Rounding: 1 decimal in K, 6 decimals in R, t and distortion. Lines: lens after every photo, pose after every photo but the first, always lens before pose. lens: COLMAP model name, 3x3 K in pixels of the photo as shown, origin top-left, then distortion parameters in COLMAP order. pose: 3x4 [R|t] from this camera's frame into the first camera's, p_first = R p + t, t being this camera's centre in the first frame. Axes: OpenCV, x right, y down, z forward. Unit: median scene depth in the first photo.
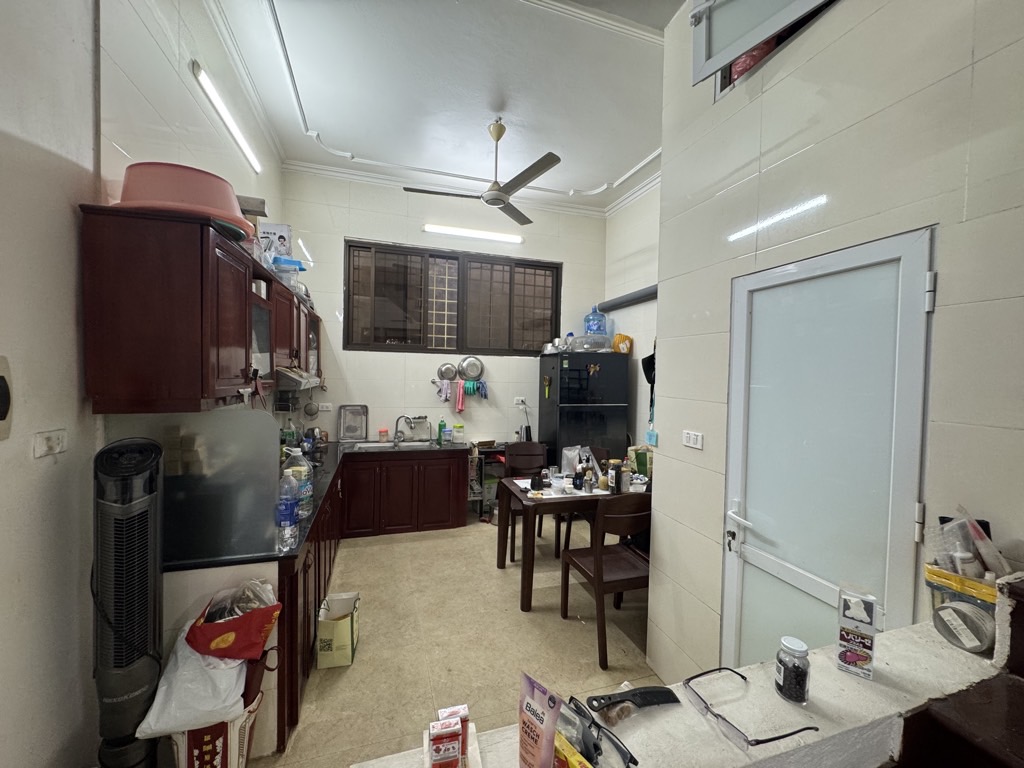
lens RADIAL K [[407.0, 0, 511.0], [0, 407.0, 384.0], [0, 0, 1]] dist [-0.002554, 0.000276]
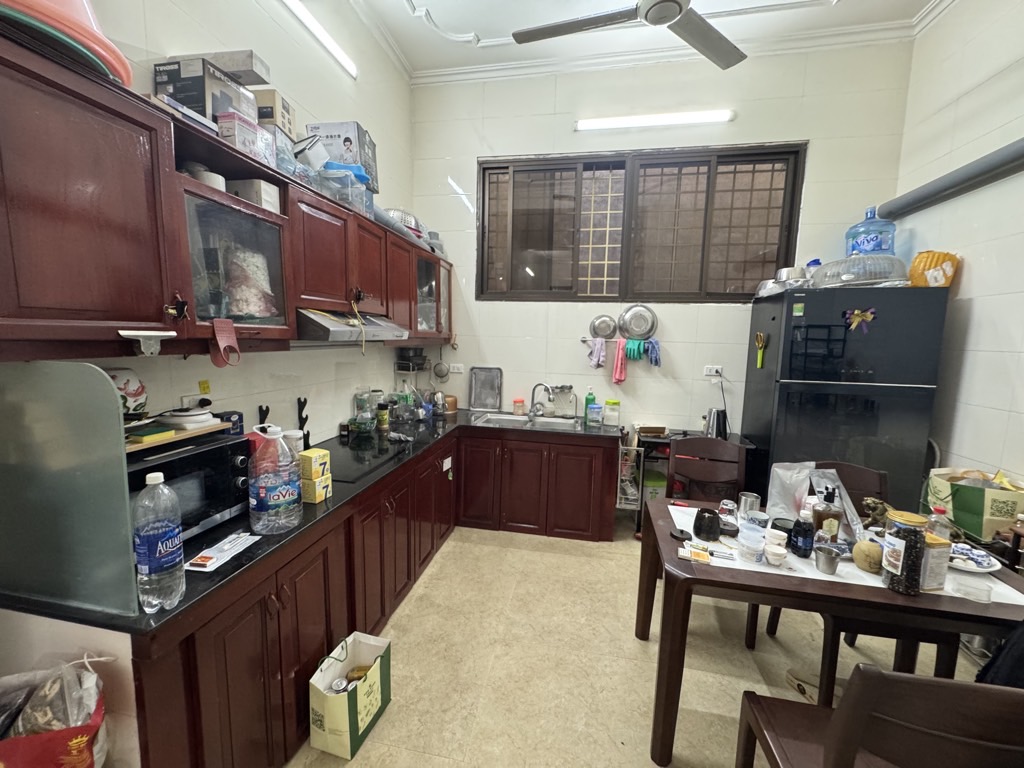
lens RADIAL K [[407.0, 0, 513.5], [0, 407.0, 383.2], [0, 0, 1]] dist [-0.002554, 0.000276]
pose [[0.879386, 0.056838, -0.472706, 0.056281], [-0.018360, 0.996159, 0.085622, 0.011479], [0.475756, -0.066616, 0.877051, 0.290259]]
